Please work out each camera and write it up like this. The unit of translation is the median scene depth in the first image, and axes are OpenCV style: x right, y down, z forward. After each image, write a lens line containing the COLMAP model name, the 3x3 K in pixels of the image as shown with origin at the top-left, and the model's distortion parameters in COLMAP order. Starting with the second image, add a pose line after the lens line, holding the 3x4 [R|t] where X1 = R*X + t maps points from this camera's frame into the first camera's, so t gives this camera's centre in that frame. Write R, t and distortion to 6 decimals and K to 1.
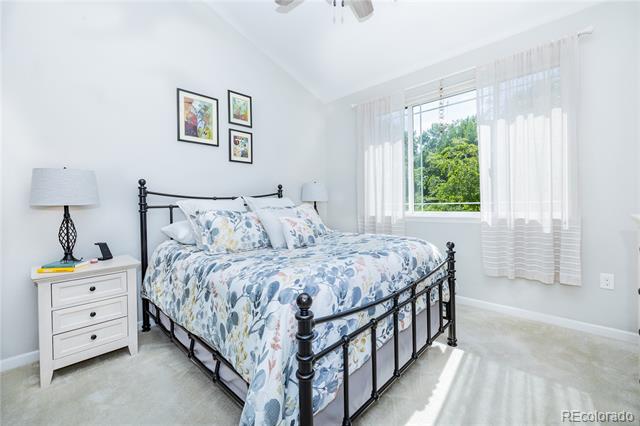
lens RADIAL K [[268.4, 0, 316.1], [0, 268.4, 208.0], [0, 0, 1]] dist [-0.015689, -0.000405]
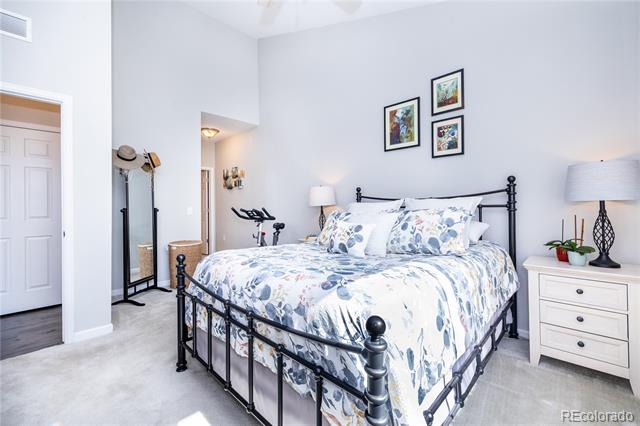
lens RADIAL K [[268.4, 0, 316.2], [0, 268.4, 208.9], [0, 0, 1]] dist [-0.015689, -0.000405]
pose [[-0.015587, 0.026256, -0.999534, 0.592544], [-0.006354, 0.999632, 0.026358, -0.024011], [0.999858, 0.006762, -0.015414, 0.623822]]
